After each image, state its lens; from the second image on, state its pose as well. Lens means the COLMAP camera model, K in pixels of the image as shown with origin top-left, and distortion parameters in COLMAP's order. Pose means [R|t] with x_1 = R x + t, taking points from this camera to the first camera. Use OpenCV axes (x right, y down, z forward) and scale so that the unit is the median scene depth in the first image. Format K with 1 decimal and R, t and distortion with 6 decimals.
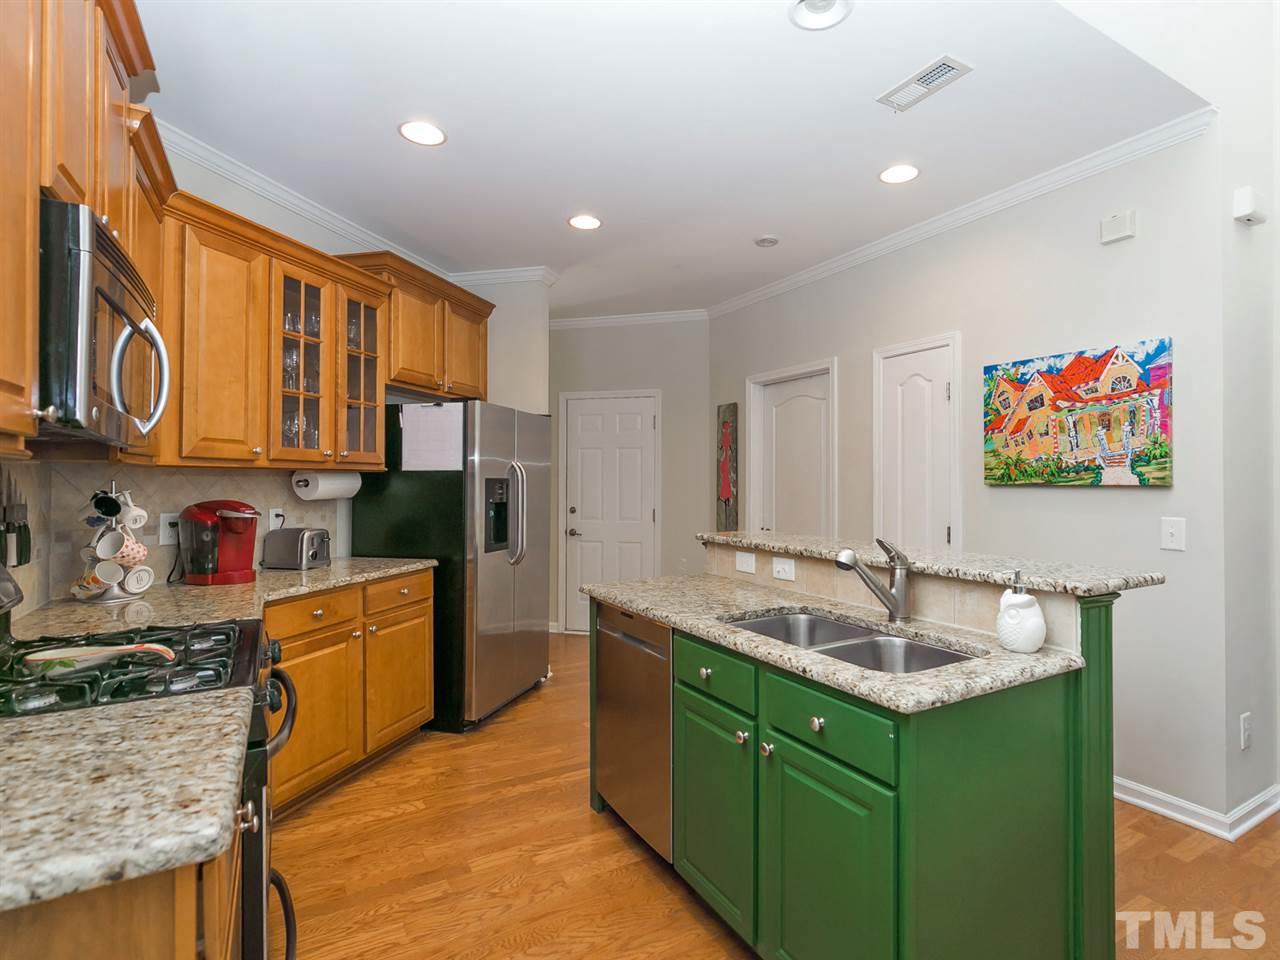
lens RADIAL K [[647.8, 0, 638.8], [0, 647.8, 478.5], [0, 0, 1]] dist [0.005954, -0.003864]
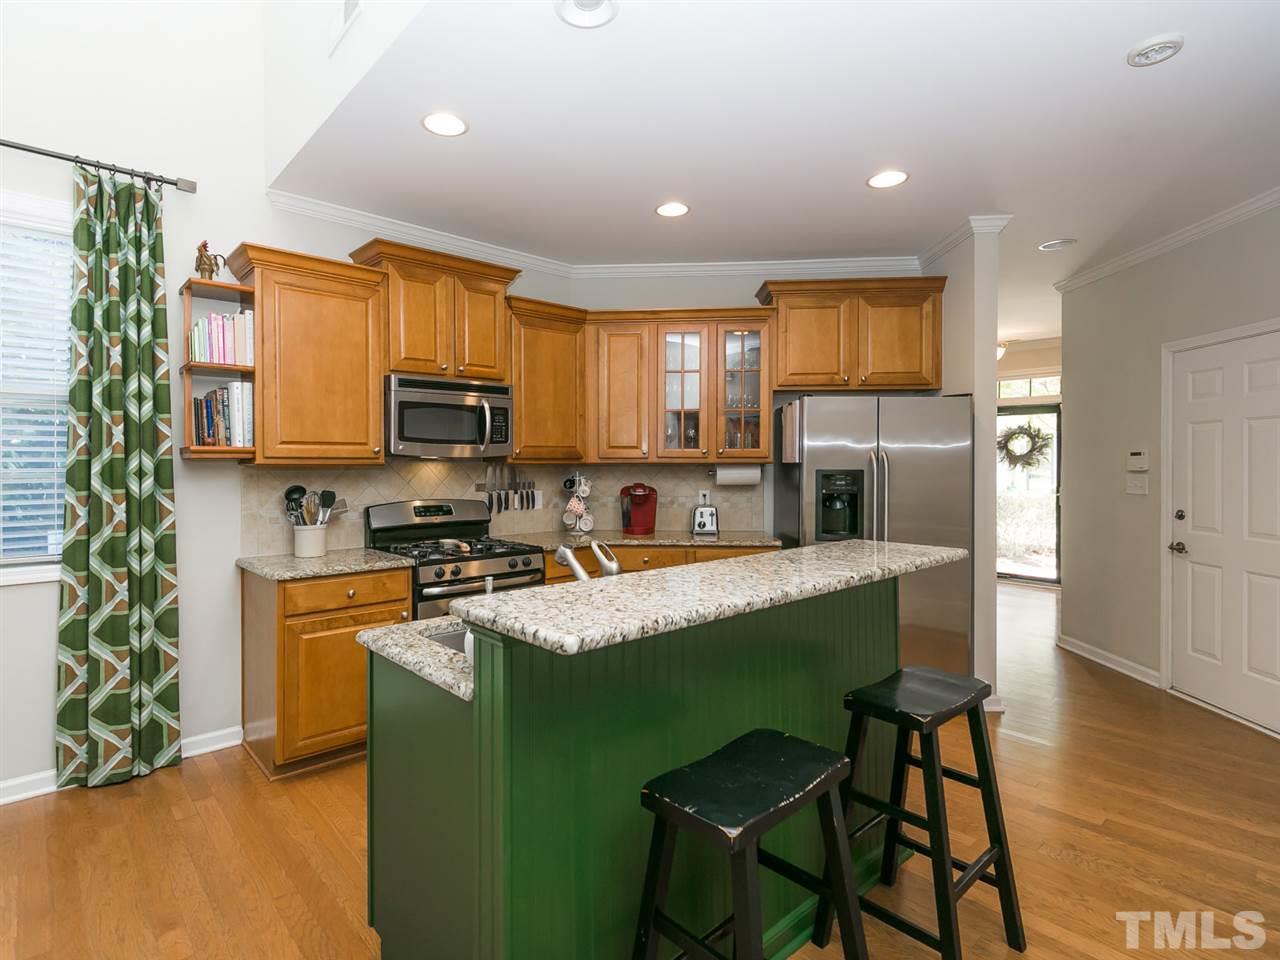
lens RADIAL K [[647.8, 0, 637.7], [0, 647.8, 472.9], [0, 0, 1]] dist [0.005954, -0.003864]
pose [[0.215458, 0.007055, -0.976488, 0.725598], [0.002100, 0.999968, 0.007688, -0.003299], [0.976511, -0.003707, 0.215436, 0.489575]]
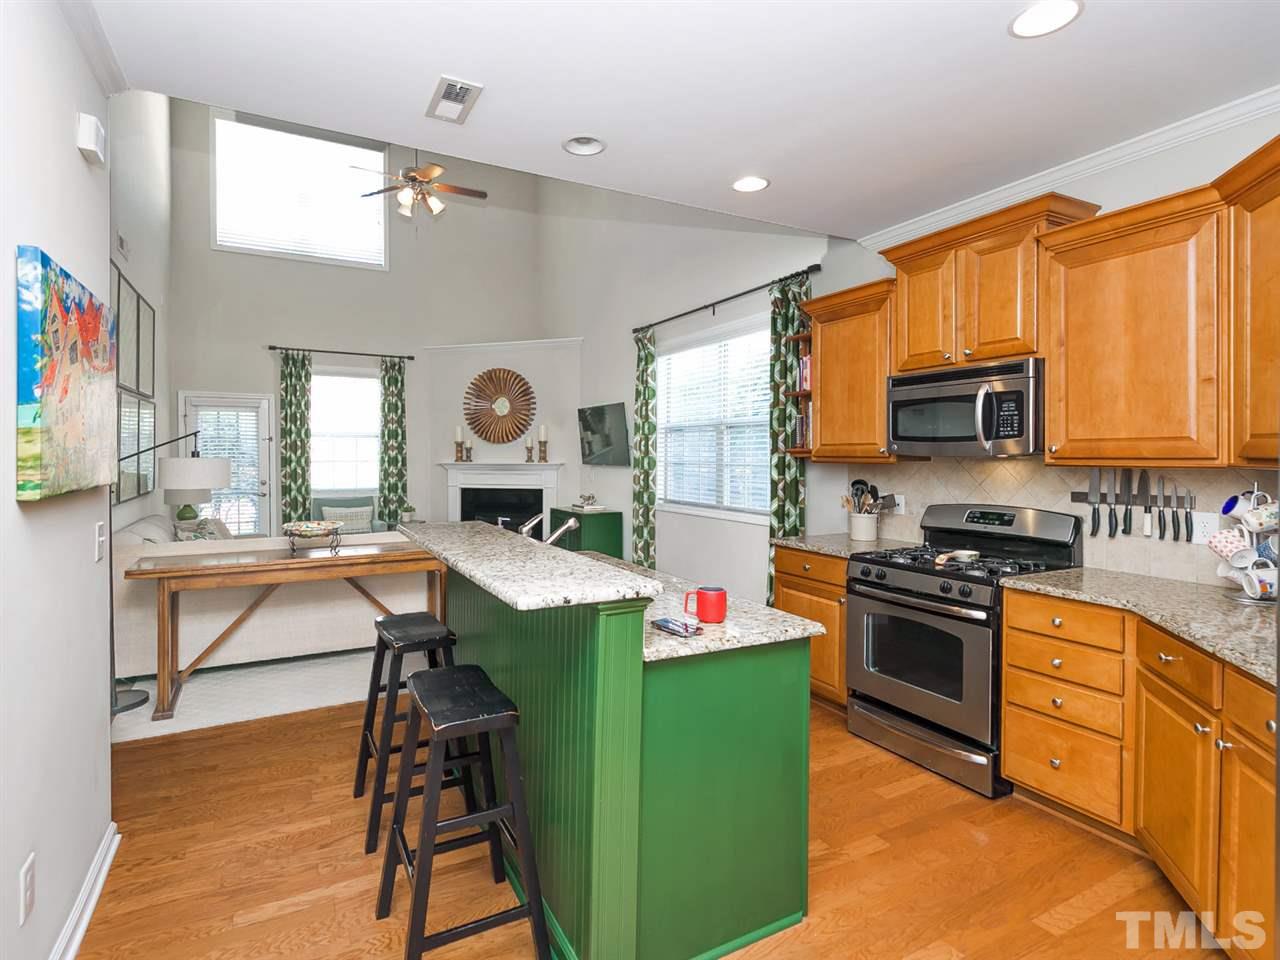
lens RADIAL K [[647.8, 0, 627.5], [0, 647.8, 447.5], [0, 0, 1]] dist [0.005954, -0.003864]
pose [[-0.999068, -0.011016, 0.041742, 0.083641], [-0.011380, 0.999899, -0.008489, -0.019708], [-0.041645, -0.008956, -0.999092, 1.334039]]
